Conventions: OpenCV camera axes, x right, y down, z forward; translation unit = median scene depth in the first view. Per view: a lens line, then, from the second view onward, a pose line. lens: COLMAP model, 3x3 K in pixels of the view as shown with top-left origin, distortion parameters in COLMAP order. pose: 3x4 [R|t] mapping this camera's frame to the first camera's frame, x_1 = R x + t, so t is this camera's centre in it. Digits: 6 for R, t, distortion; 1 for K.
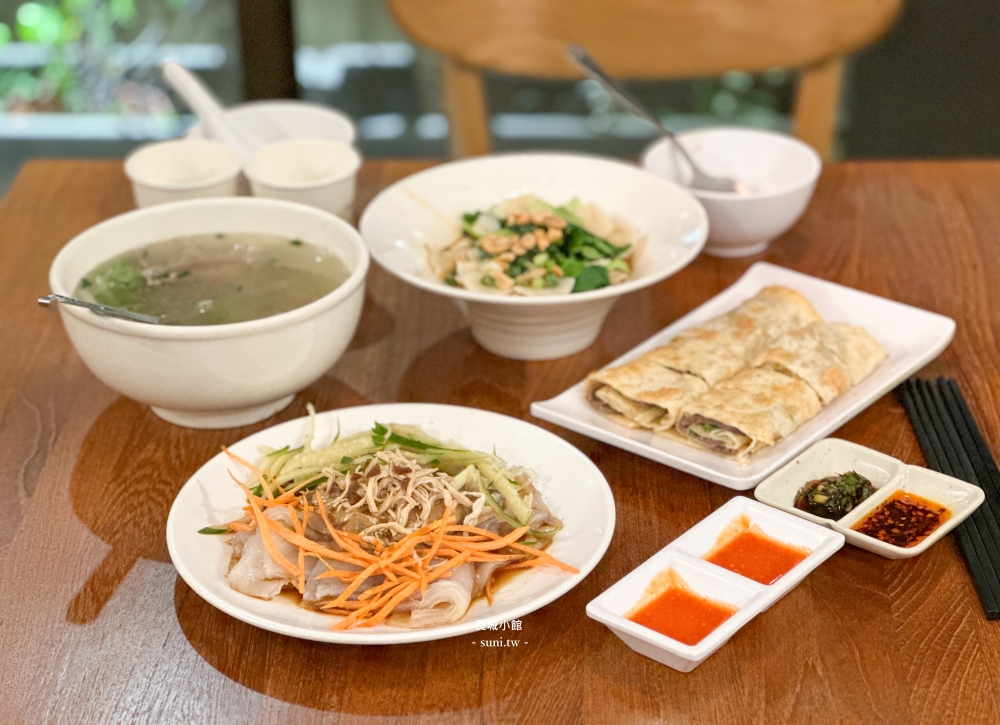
lens RADIAL K [[2187.3, 0, 500.5], [0, 2187.3, 360.9], [0, 0, 1]] dist [0.155103, 0.000000]
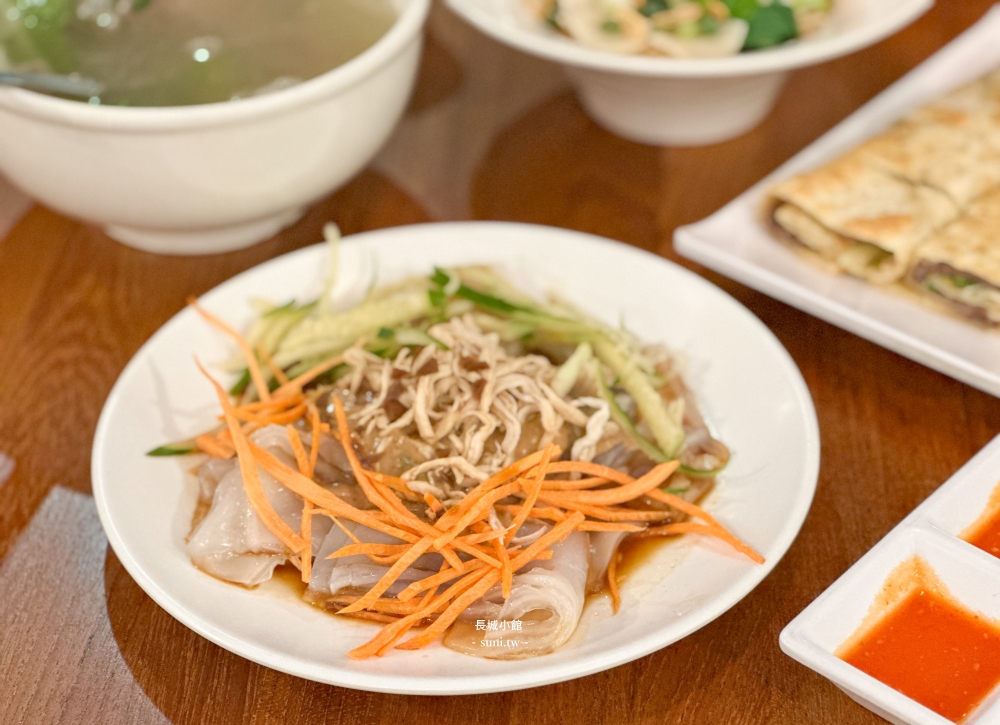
lens RADIAL K [[2187.3, 0, 500.2], [0, 2187.3, 365.5], [0, 0, 1]] dist [0.155103, 0.000000]
pose [[0.999328, 0.024540, -0.027230, -0.020307], [-0.019396, 0.984329, 0.175275, -0.057047], [0.031104, -0.174629, 0.984143, 0.386062]]
